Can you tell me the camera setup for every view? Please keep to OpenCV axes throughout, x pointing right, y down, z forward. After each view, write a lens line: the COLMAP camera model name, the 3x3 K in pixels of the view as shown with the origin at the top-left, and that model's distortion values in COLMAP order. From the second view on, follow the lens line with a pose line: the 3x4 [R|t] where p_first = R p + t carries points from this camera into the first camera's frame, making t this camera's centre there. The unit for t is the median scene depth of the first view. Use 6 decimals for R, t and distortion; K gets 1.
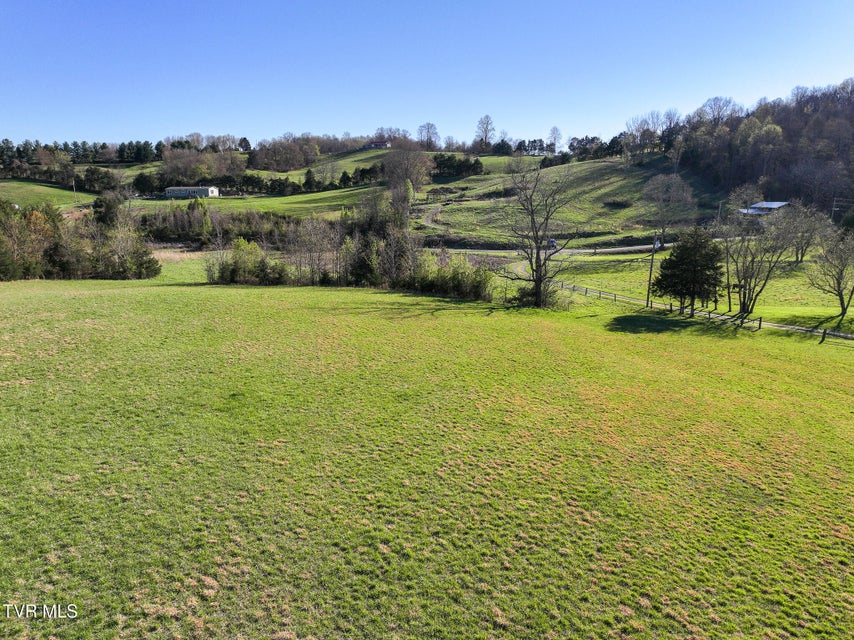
lens RADIAL K [[600.2, 0, 430.6], [0, 600.2, 316.9], [0, 0, 1]] dist [0.000222, 0.014570]
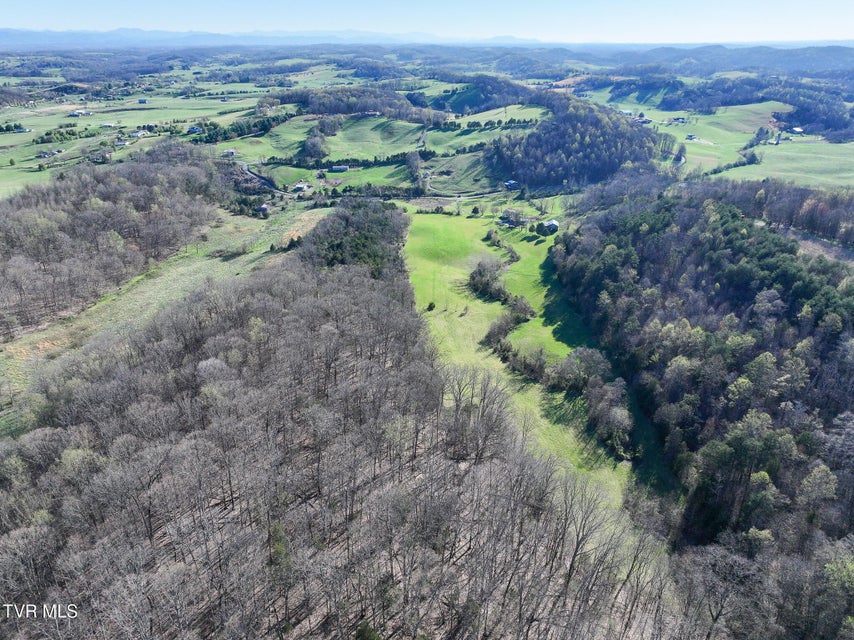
lens RADIAL K [[600.2, 0, 430.6], [0, 600.2, 316.9], [0, 0, 1]] dist [0.000222, 0.014570]
pose [[0.988411, -0.051224, 0.142897, -0.265229], [0.018336, 0.974741, 0.222583, -0.090280], [-0.150690, -0.217383, 0.964384, -1.315932]]
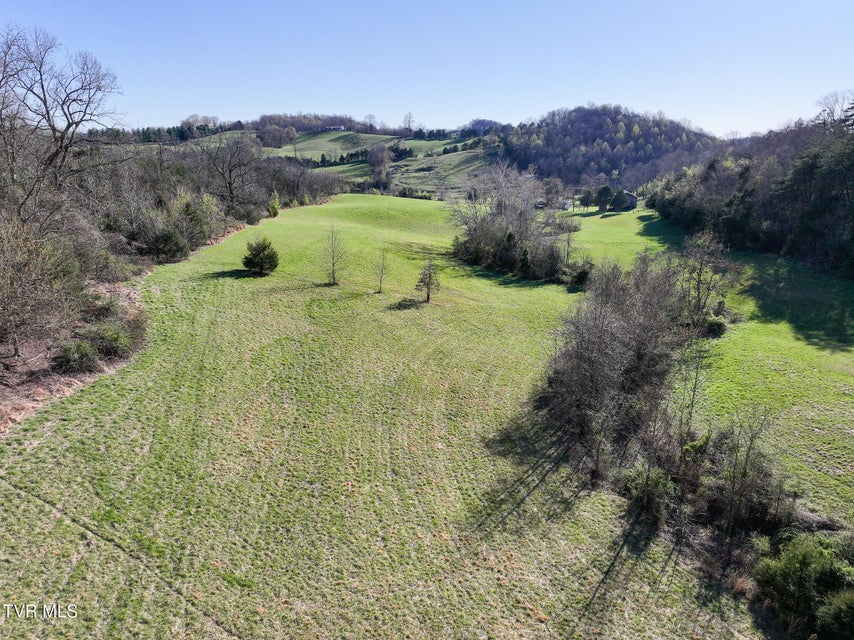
lens RADIAL K [[600.2, 0, 430.6], [0, 600.2, 316.9], [0, 0, 1]] dist [0.000222, 0.014570]
pose [[0.988335, -0.034857, 0.148255, -0.112977], [0.024275, 0.997066, 0.072600, 0.095057], [-0.150351, -0.068154, 0.986281, -0.654359]]
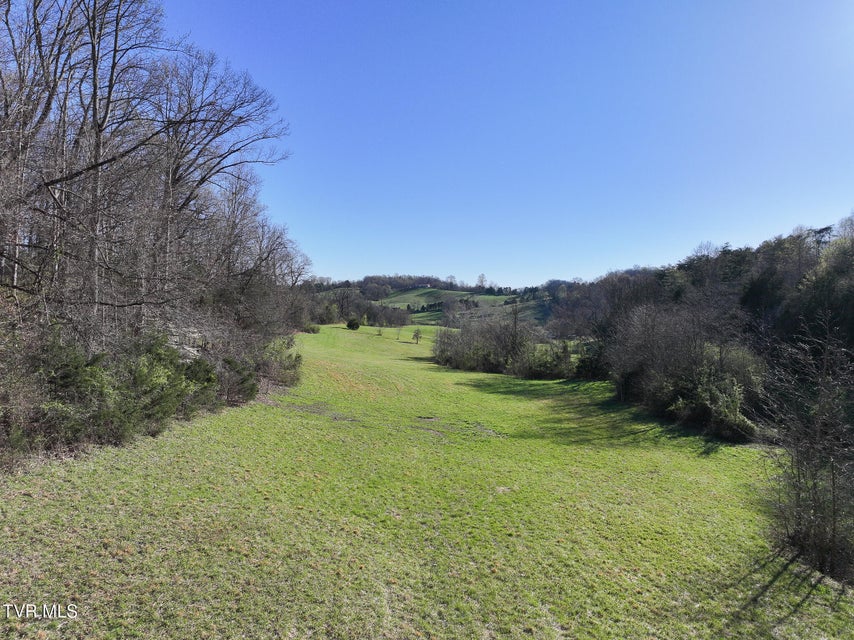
lens RADIAL K [[600.2, 0, 430.6], [0, 600.2, 316.9], [0, 0, 1]] dist [0.000222, 0.014570]
pose [[0.999896, 0.014195, -0.002551, -0.072291], [-0.014422, 0.982744, -0.184410, 0.172977], [-0.000111, 0.184427, 0.982846, -0.945662]]
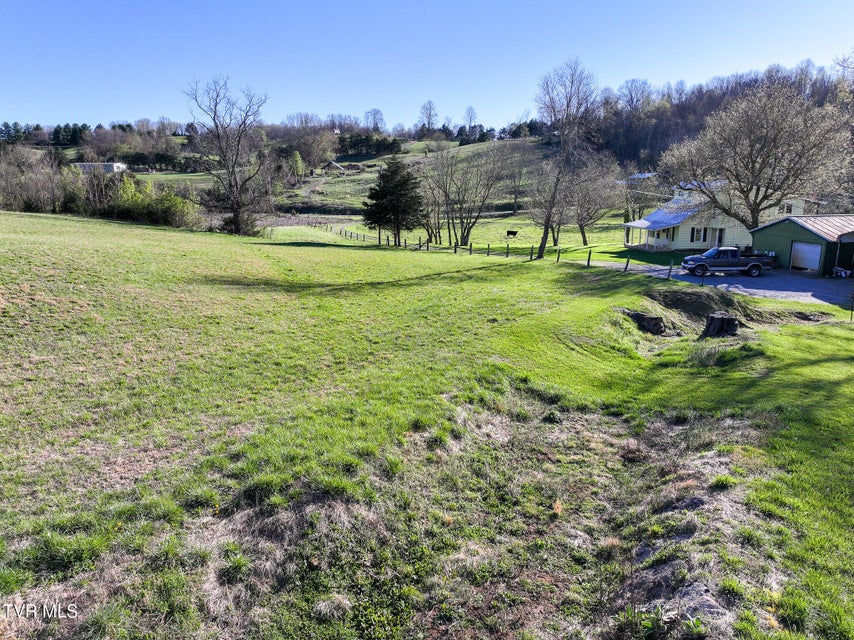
lens RADIAL K [[600.2, 0, 430.6], [0, 600.2, 316.9], [0, 0, 1]] dist [0.000222, 0.014570]
pose [[0.999721, 0.001014, 0.023615, 0.078116], [-0.001153, 0.999982, 0.005853, 0.018530], [-0.023609, -0.005878, 0.999704, 0.001381]]
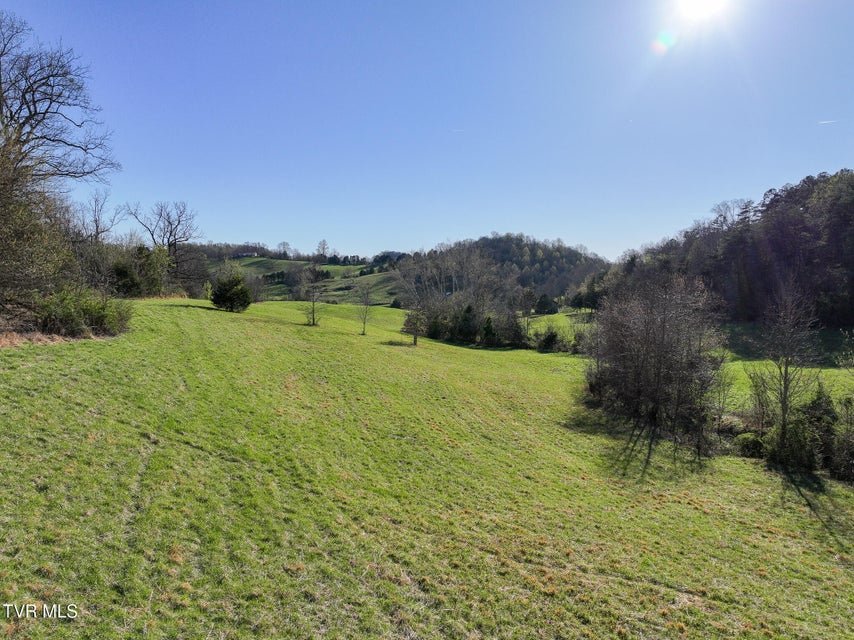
lens RADIAL K [[600.2, 0, 430.6], [0, 600.2, 316.9], [0, 0, 1]] dist [0.000222, 0.014570]
pose [[0.953165, -0.013635, 0.302143, -0.134468], [0.058027, 0.988670, -0.138439, 0.121038], [-0.296832, 0.149488, 0.943157, -0.633102]]
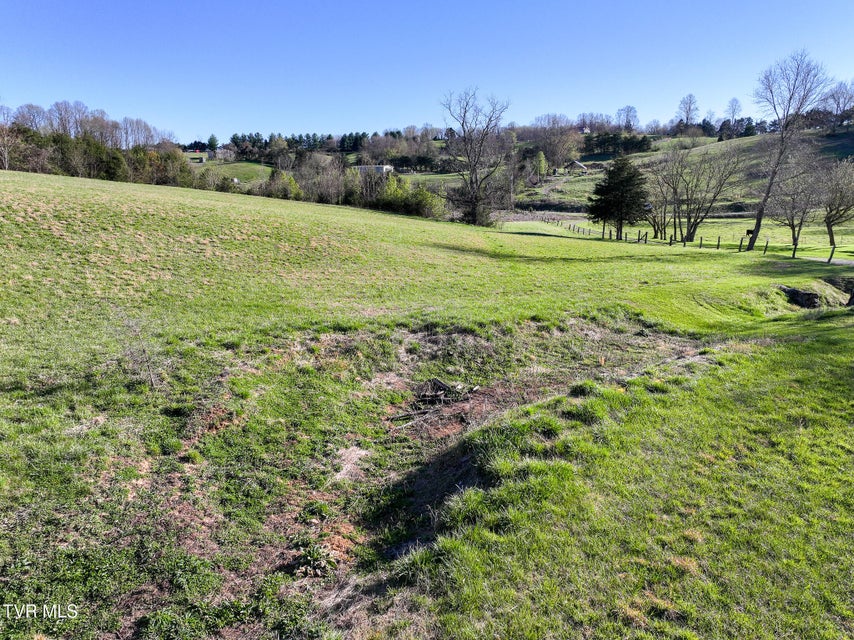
lens RADIAL K [[600.2, 0, 430.6], [0, 600.2, 316.9], [0, 0, 1]] dist [0.000222, 0.014570]
pose [[0.930815, 0.083132, -0.355910, 0.085862], [-0.080800, 0.996500, 0.021441, 0.022791], [0.356447, 0.008800, 0.934274, -0.013321]]
